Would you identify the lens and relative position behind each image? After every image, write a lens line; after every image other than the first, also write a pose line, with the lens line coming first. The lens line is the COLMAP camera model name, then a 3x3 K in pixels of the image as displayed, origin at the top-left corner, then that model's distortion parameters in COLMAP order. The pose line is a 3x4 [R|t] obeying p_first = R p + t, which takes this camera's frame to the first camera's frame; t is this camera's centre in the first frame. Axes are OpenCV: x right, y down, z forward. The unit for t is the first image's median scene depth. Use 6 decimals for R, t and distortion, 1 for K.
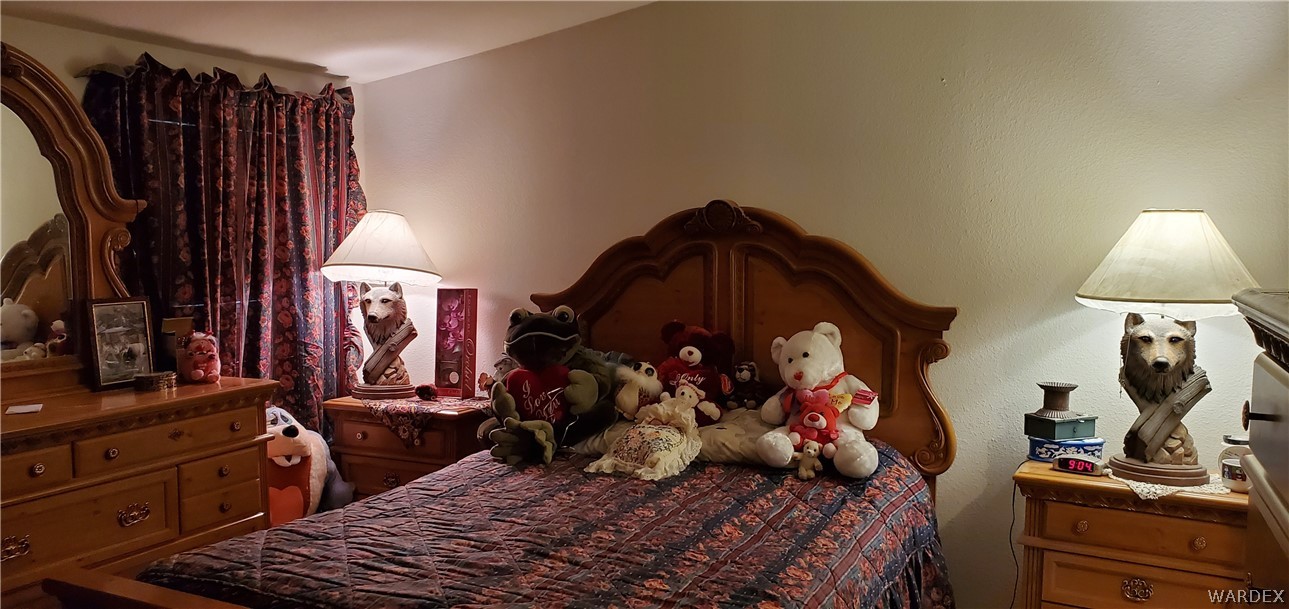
lens RADIAL K [[975.2, 0, 644.5], [0, 975.2, 304.5], [0, 0, 1]] dist [0.053435, -0.001619]
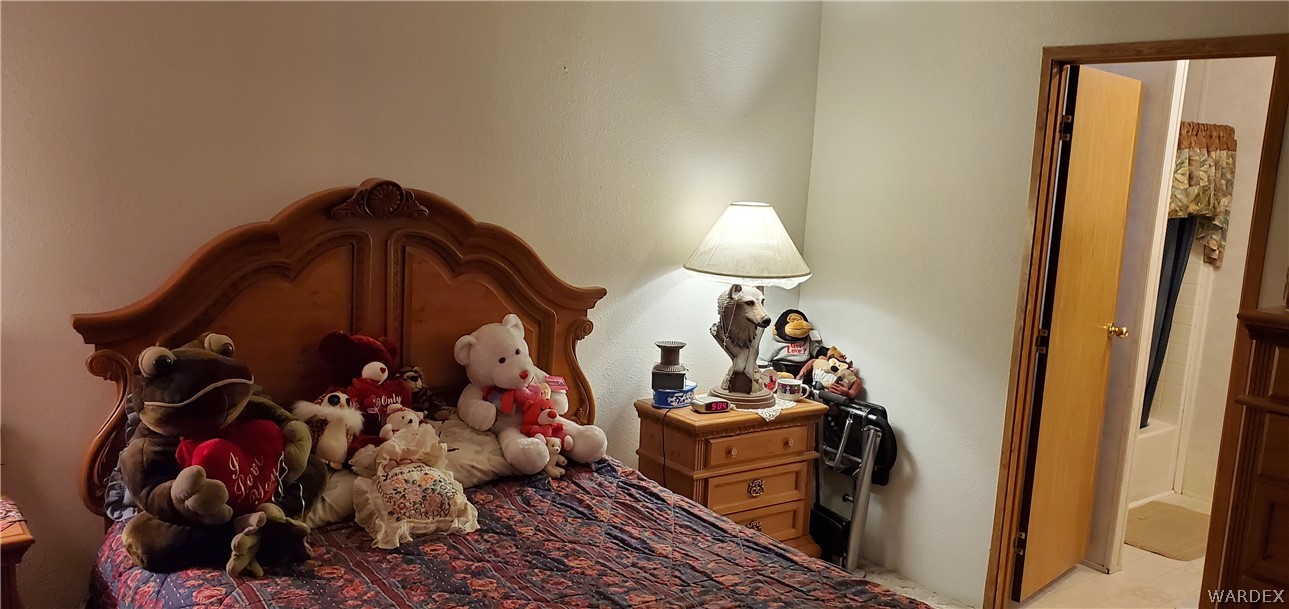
lens RADIAL K [[975.2, 0, 644.5], [0, 975.2, 304.5], [0, 0, 1]] dist [0.053435, -0.001619]
pose [[0.434924, -0.122003, 0.892164, -0.626104], [0.014941, 0.991620, 0.128320, -0.114858], [-0.900343, -0.042480, 0.433103, 0.476295]]
